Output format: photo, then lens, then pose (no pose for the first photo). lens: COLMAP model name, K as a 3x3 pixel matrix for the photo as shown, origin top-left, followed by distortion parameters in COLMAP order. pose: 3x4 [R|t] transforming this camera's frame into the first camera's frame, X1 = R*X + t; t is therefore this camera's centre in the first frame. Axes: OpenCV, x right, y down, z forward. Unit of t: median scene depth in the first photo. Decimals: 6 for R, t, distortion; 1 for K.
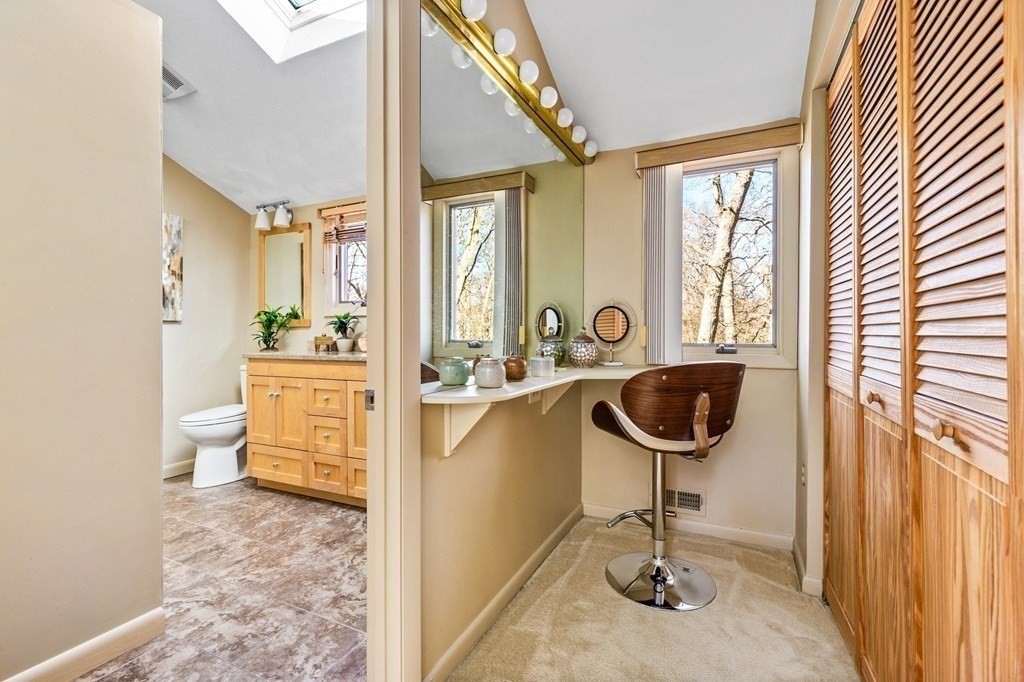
lens RADIAL K [[471.2, 0, 512.9], [0, 471.2, 333.3], [0, 0, 1]] dist [0.002836, 0.001276]
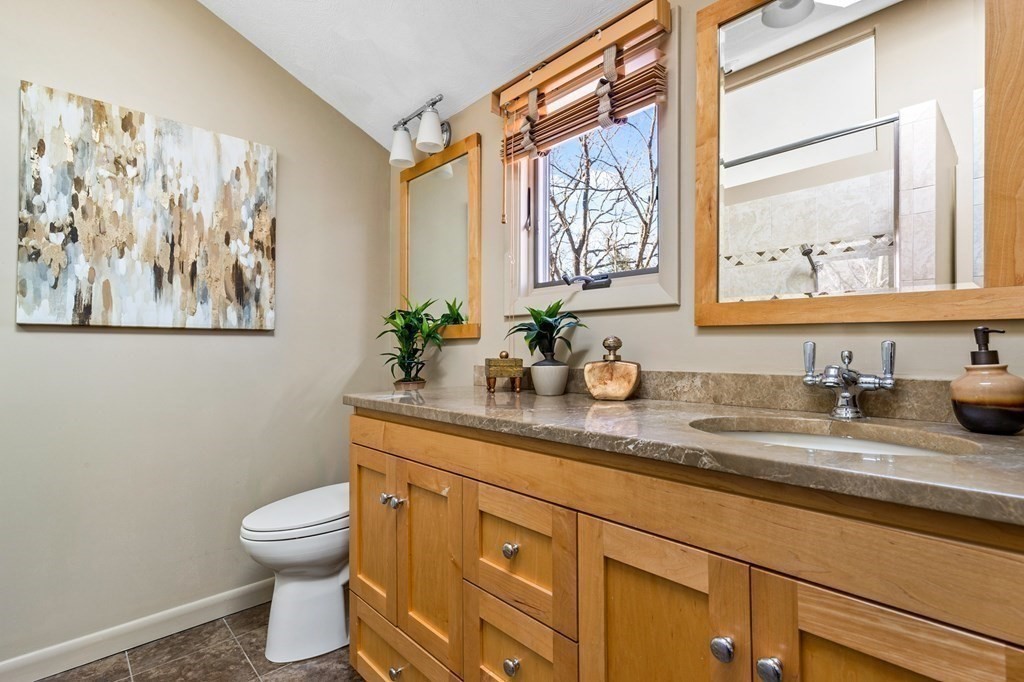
lens RADIAL K [[471.2, 0, 511.4], [0, 471.2, 347.3], [0, 0, 1]] dist [0.002836, 0.001276]
pose [[0.933884, -0.003894, -0.357554, -0.229014], [0.000699, 0.999959, -0.009066, 0.000252], [0.357575, 0.008217, 0.933848, 0.570432]]
